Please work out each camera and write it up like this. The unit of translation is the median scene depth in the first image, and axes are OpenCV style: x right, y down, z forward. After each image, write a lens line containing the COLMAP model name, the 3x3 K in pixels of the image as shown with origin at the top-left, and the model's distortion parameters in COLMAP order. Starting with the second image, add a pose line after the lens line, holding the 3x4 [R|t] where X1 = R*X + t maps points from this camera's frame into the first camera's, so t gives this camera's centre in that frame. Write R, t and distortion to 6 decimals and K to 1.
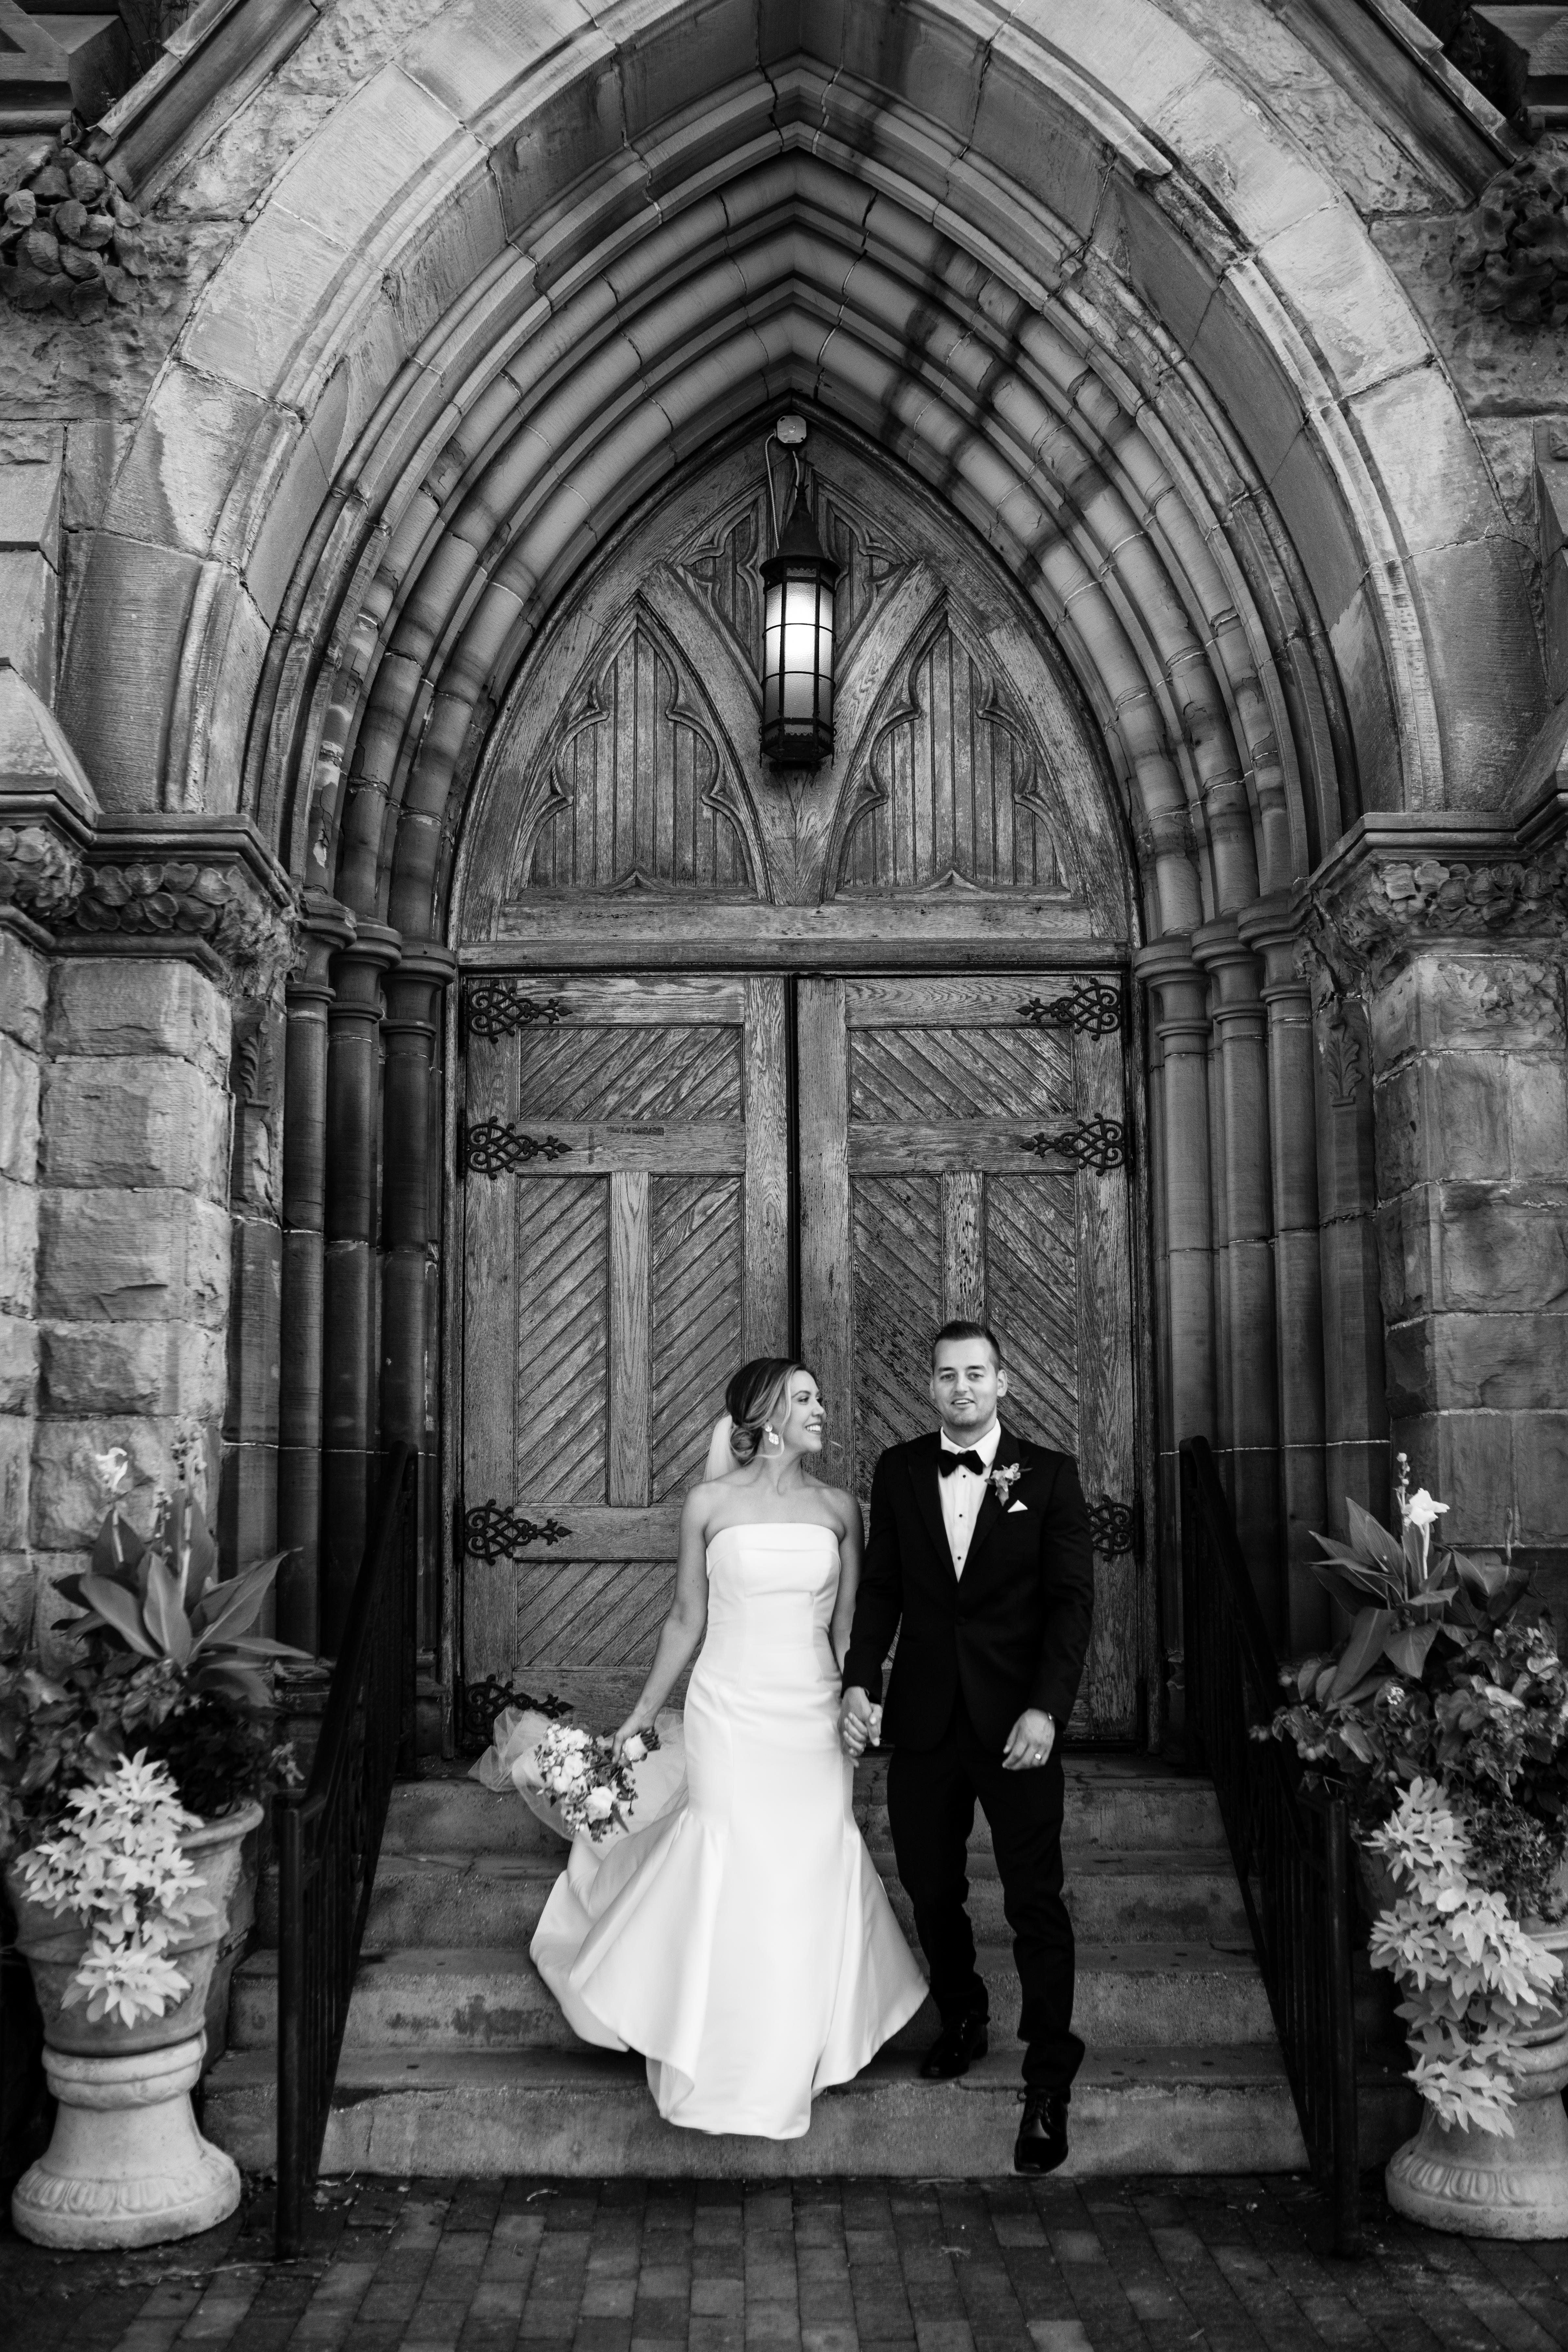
lens RADIAL K [[2941.1, 0, 784.0], [0, 2941.1, 1176.0], [0, 0, 1]] dist [0.013841, 0.029949]
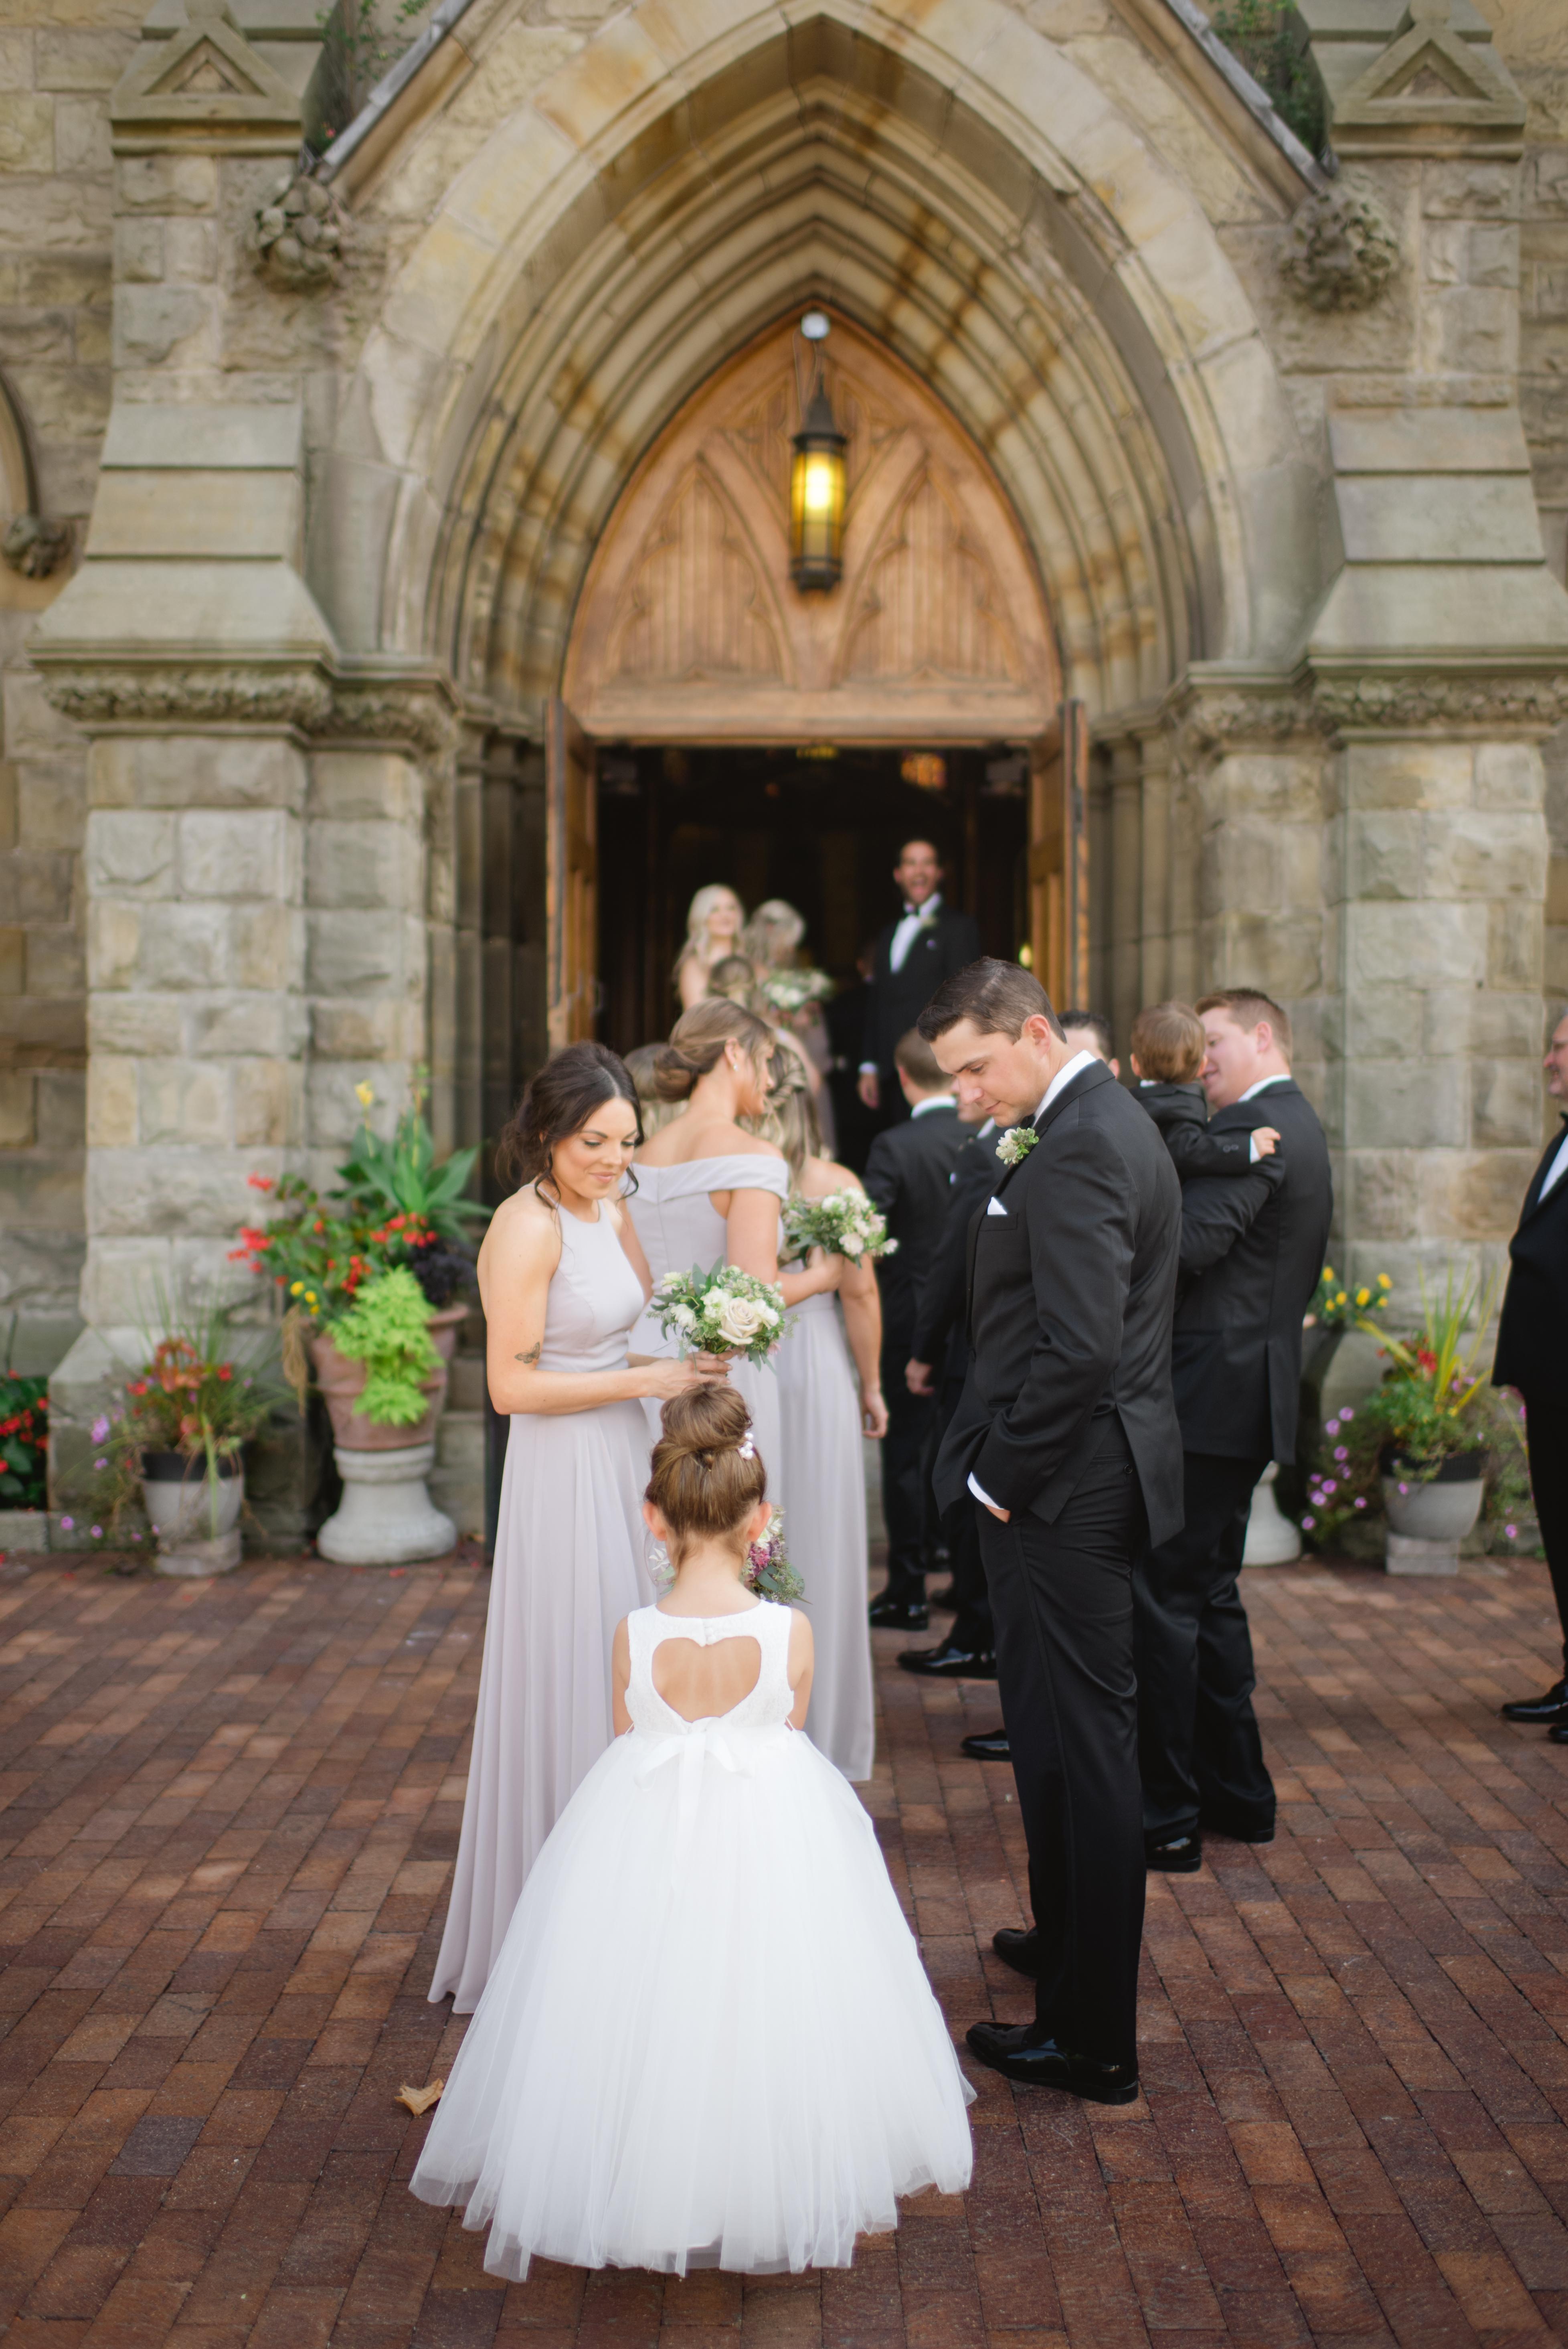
lens RADIAL K [[2330.7, 0, 784.0], [0, 2330.7, 1174.5], [0, 0, 1]] dist [-0.080366, 0.007886]
pose [[0.999910, 0.008035, -0.010729, 0.005025], [-0.006578, 0.991559, 0.129491, -0.013280], [0.011679, -0.129409, 0.991523, -0.151398]]
